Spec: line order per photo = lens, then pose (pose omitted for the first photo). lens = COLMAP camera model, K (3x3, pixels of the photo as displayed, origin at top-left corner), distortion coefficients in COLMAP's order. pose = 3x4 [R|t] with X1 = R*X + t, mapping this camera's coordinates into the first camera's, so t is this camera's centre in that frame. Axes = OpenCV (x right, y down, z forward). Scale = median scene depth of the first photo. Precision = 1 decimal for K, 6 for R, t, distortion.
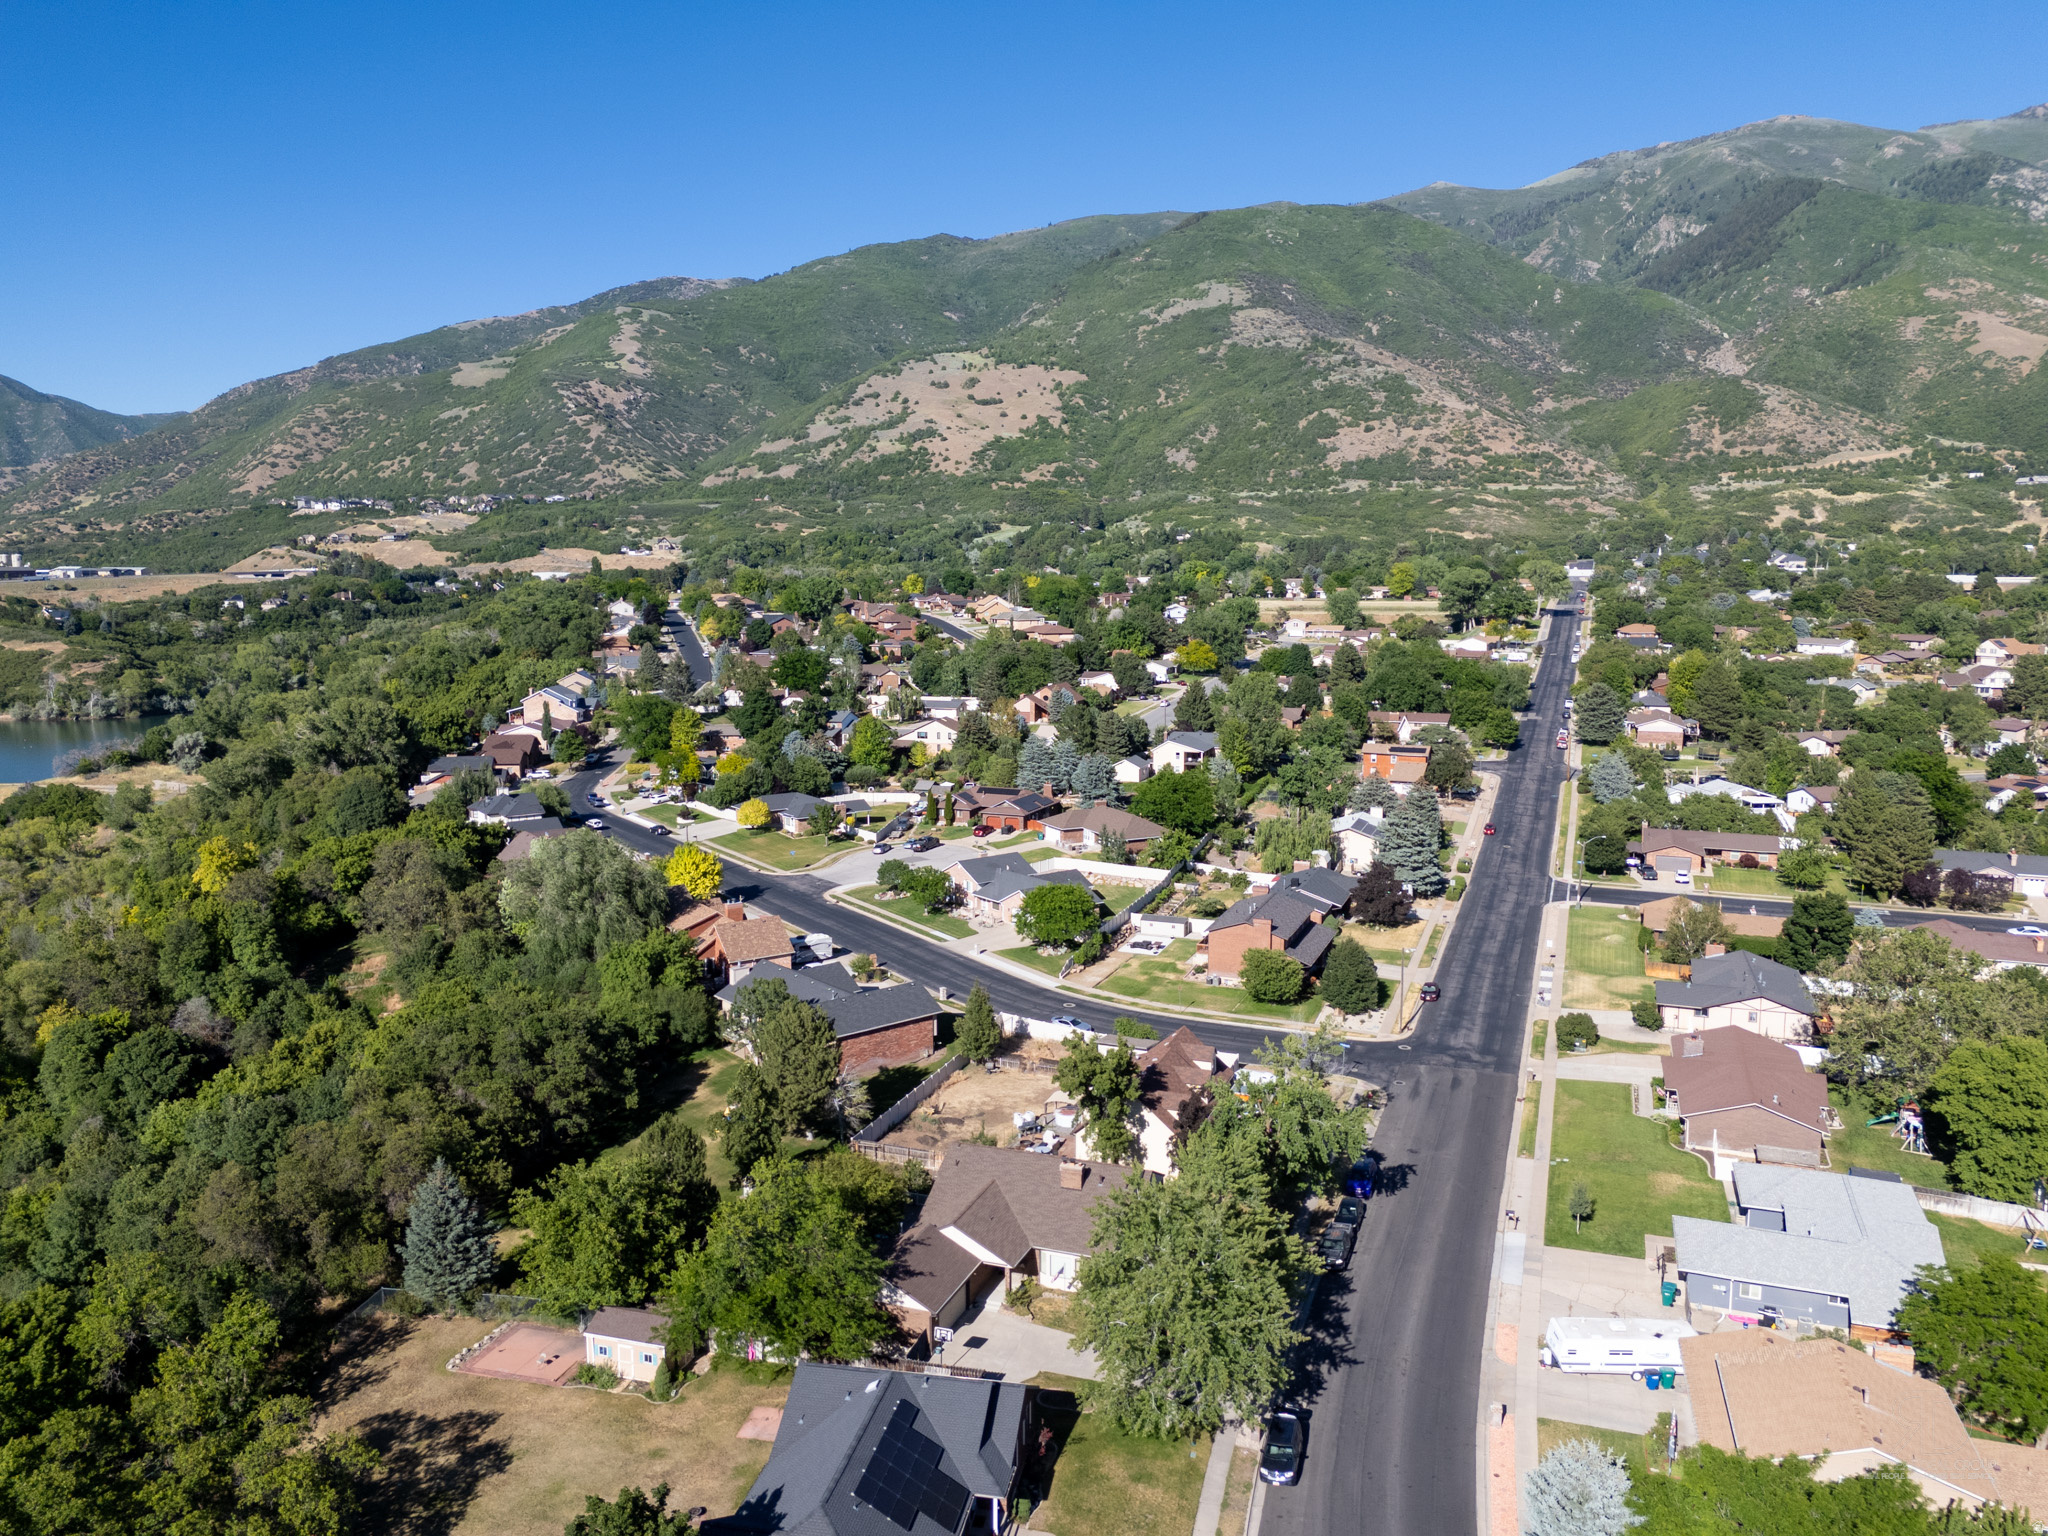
lens RADIAL K [[1495.9, 0, 1024.0], [0, 1495.9, 768.0], [0, 0, 1]] dist [0.041152, -0.045622]
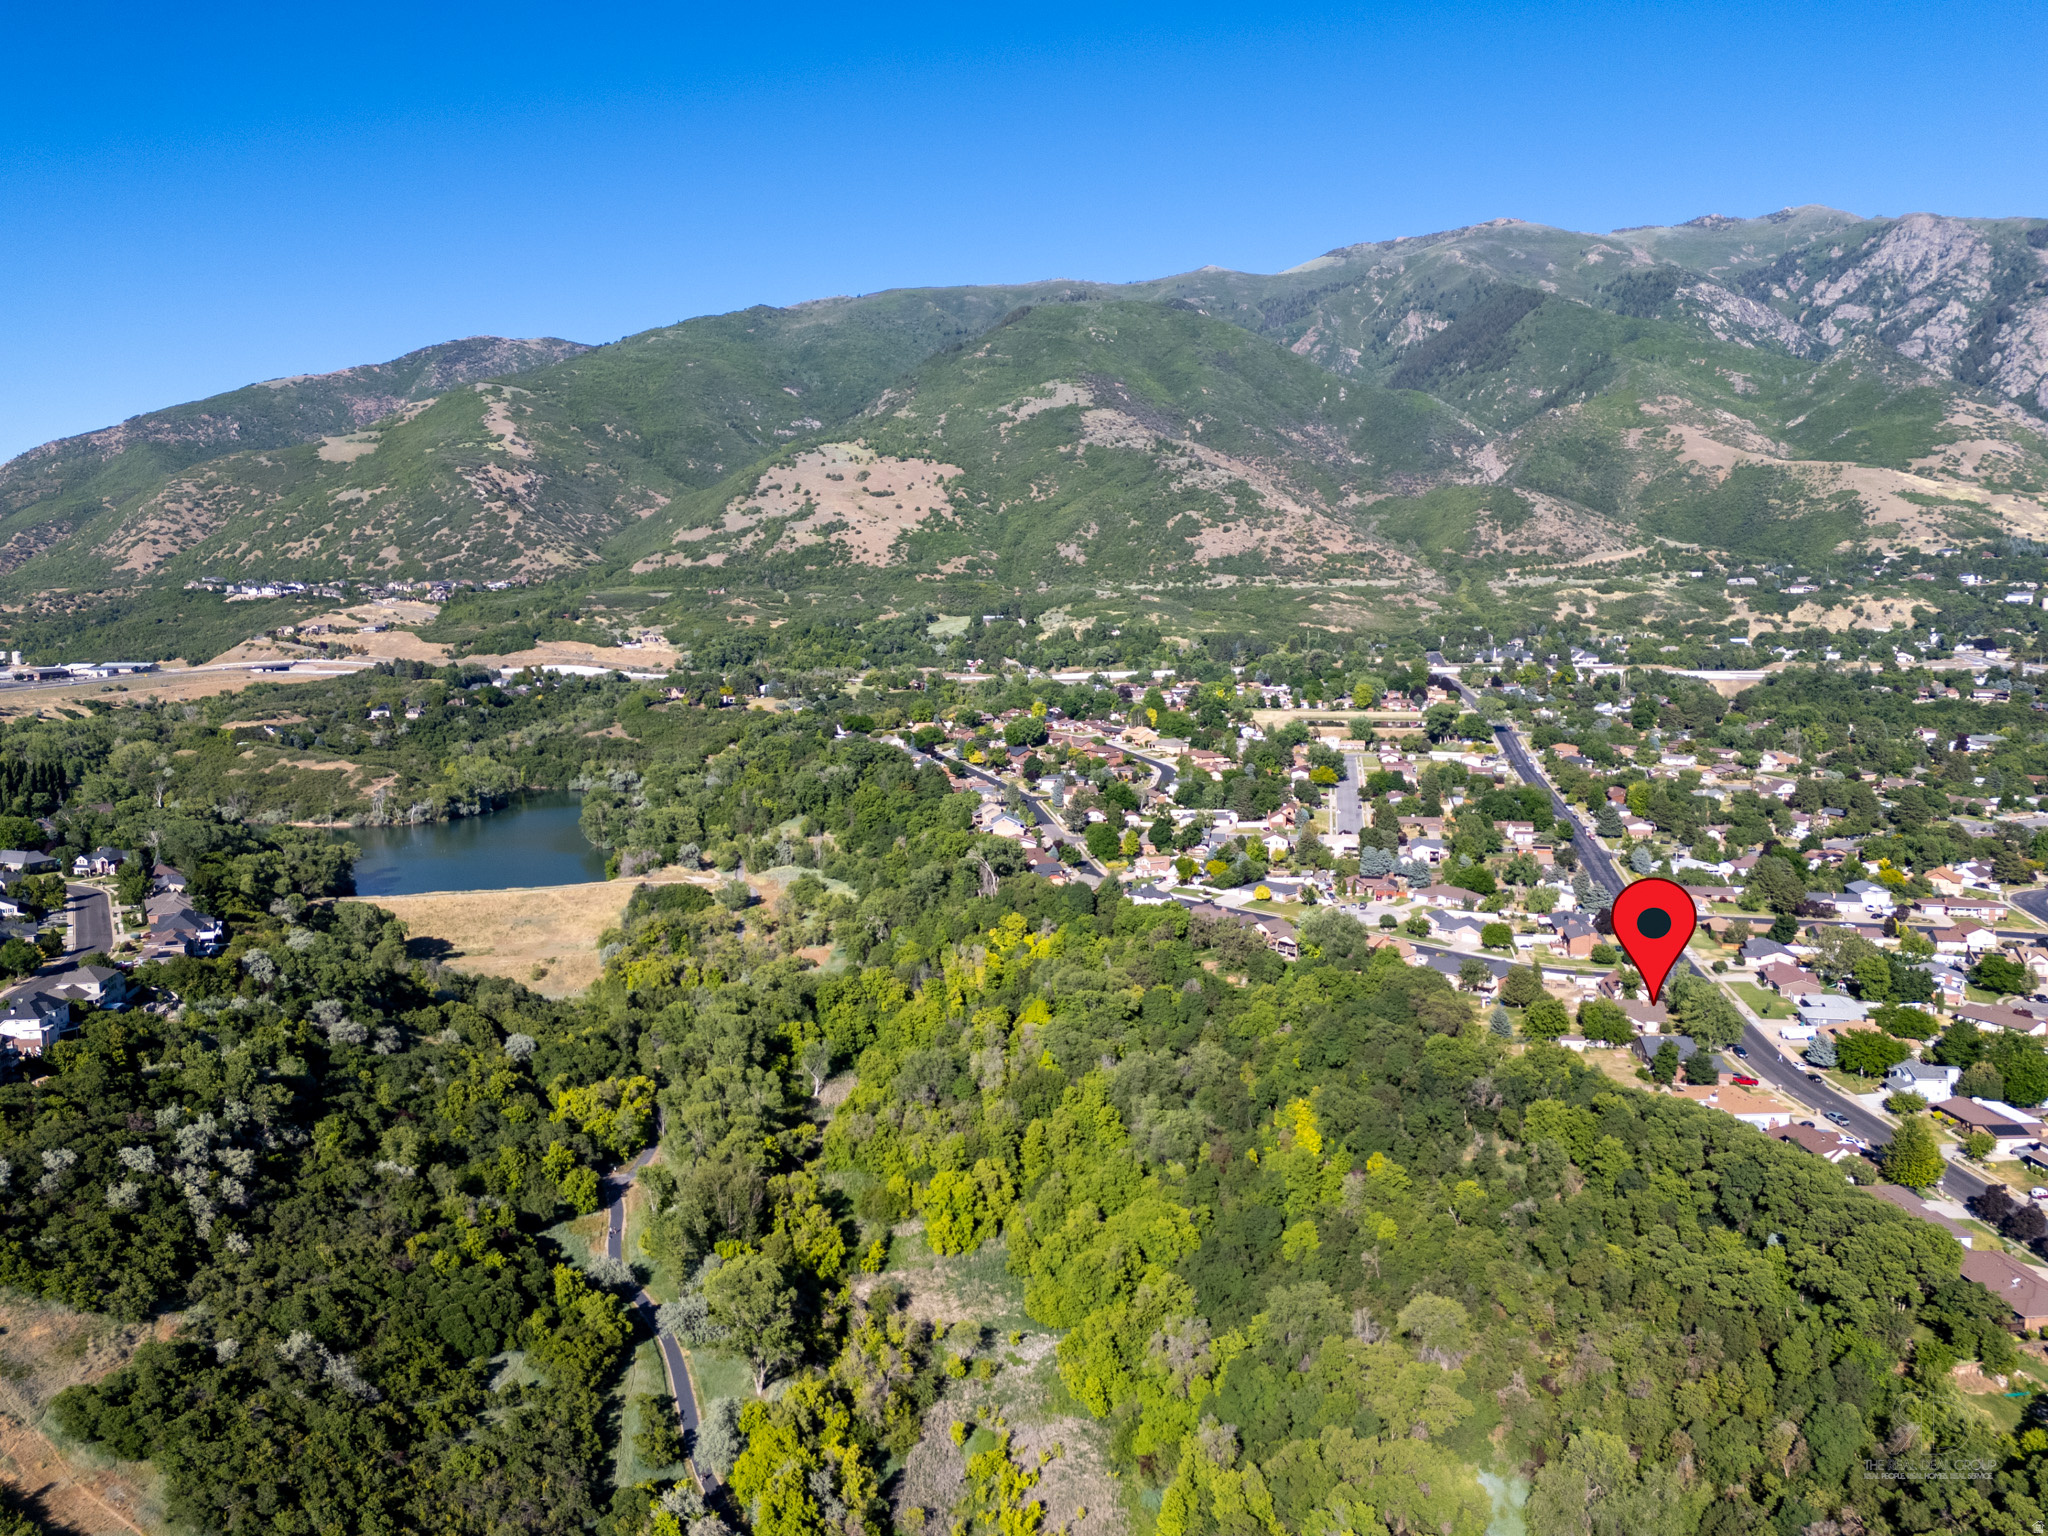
lens RADIAL K [[1495.9, 0, 1024.0], [0, 1495.9, 768.0], [0, 0, 1]] dist [0.041152, -0.045622]
pose [[0.986489, -0.025118, 0.161891, -0.109197], [0.028547, 0.999414, -0.018890, -0.014650], [-0.161321, 0.023256, 0.986628, -0.127133]]
